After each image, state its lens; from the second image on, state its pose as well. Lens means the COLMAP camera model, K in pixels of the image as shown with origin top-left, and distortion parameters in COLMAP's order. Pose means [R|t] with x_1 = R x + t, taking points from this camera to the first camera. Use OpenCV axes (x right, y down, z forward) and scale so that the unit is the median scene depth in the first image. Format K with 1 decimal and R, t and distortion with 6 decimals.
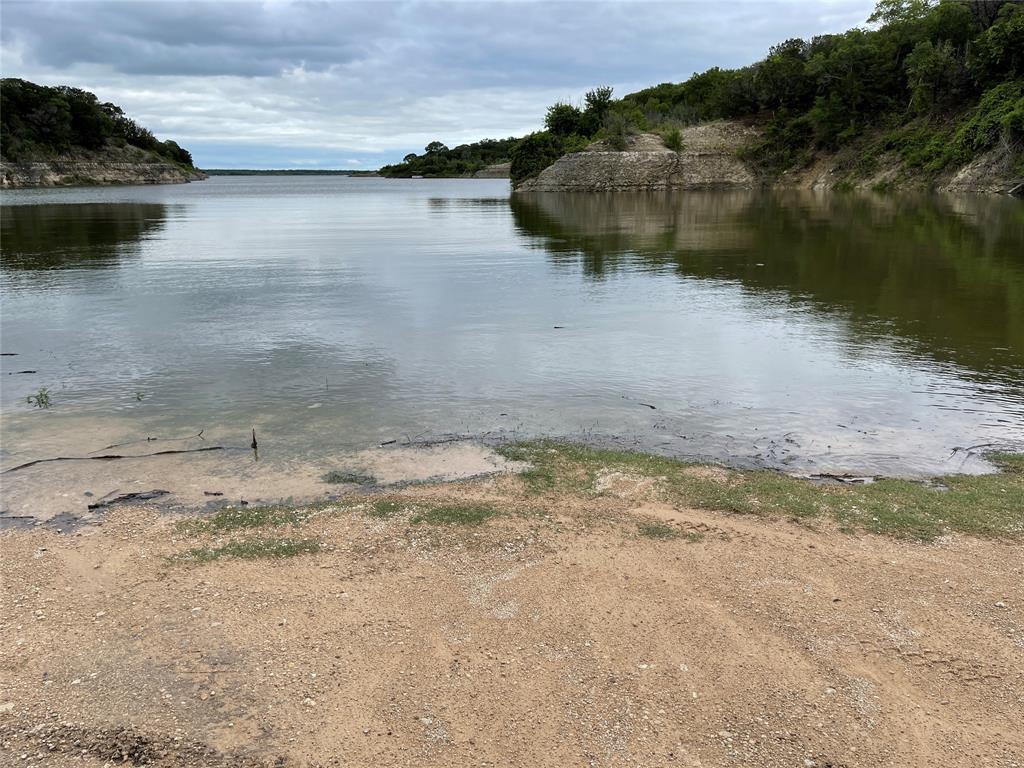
lens RADIAL K [[775.6, 0, 510.9], [0, 775.6, 384.3], [0, 0, 1]] dist [0.093472, -0.121192]
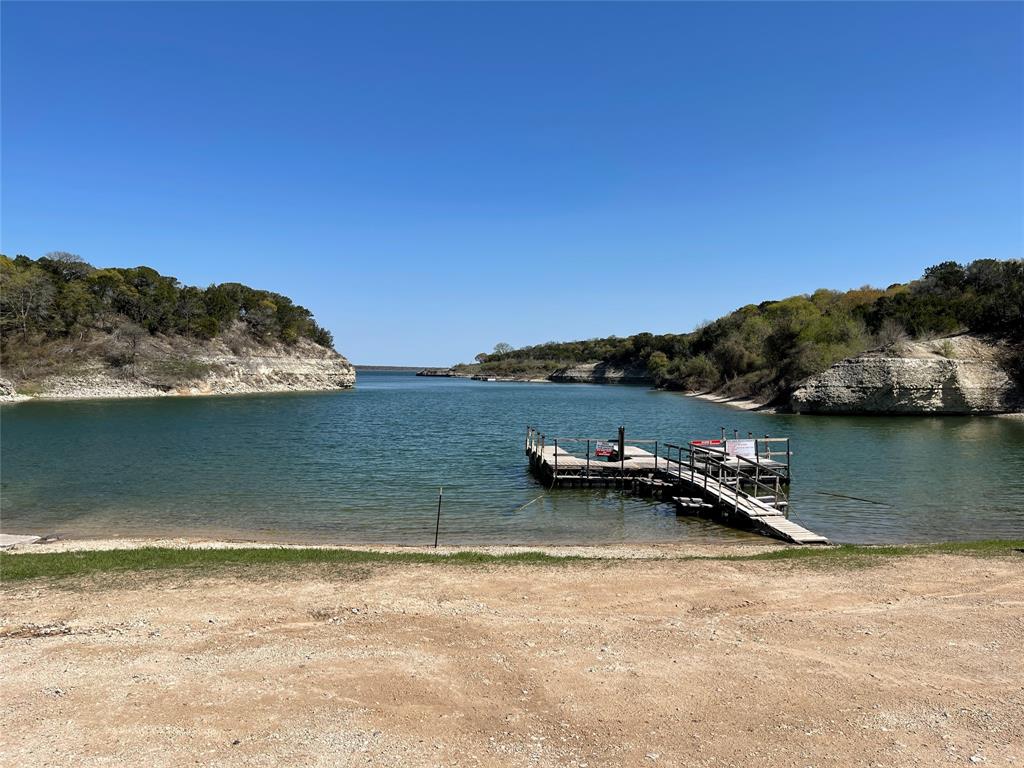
lens RADIAL K [[775.6, 0, 510.9], [0, 775.6, 384.3], [0, 0, 1]] dist [0.093472, -0.121192]
pose [[0.999422, 0.021916, -0.026006, -0.211390], [-0.027637, 0.969007, -0.245483, 0.008323], [0.019820, 0.246060, 0.969052, -0.021280]]
